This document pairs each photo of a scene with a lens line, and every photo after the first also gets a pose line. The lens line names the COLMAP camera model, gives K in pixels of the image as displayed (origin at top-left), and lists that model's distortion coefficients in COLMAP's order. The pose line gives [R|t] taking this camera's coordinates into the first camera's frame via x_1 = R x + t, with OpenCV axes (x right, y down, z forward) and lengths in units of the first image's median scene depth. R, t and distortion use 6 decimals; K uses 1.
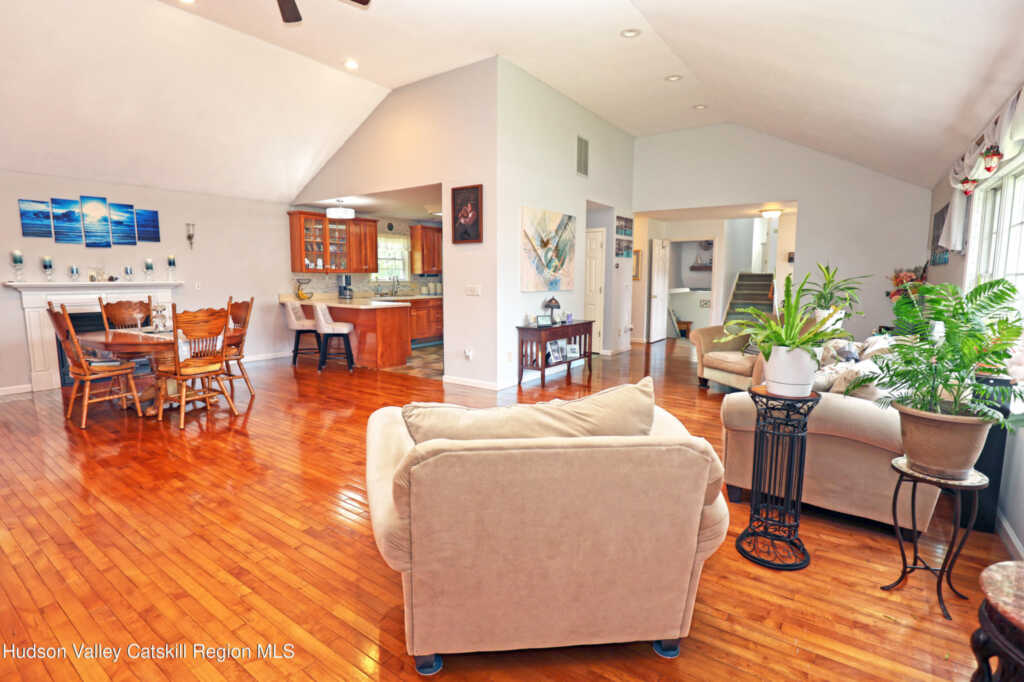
lens RADIAL K [[480.1, 0, 502.2], [0, 480.1, 340.5], [0, 0, 1]] dist [-0.036710, 0.004952]
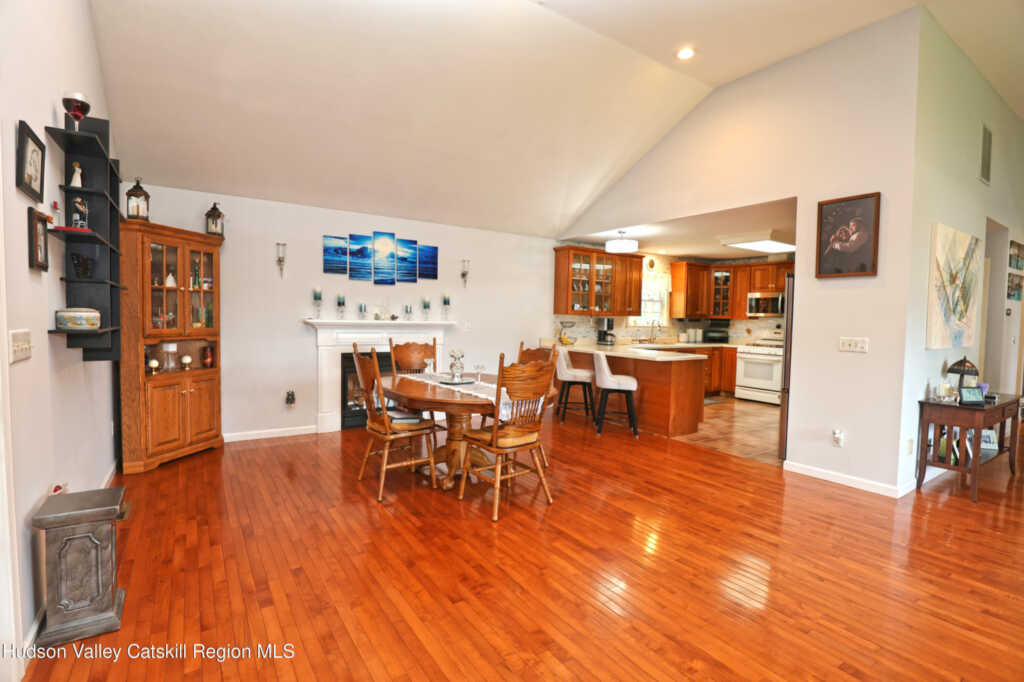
lens RADIAL K [[480.1, 0, 514.3], [0, 480.1, 343.8], [0, 0, 1]] dist [-0.036710, 0.004952]
pose [[0.935509, 0.034037, -0.351660, -0.259379], [-0.062913, 0.995489, -0.071012, -0.025512], [0.347657, 0.088556, 0.933430, 0.186086]]
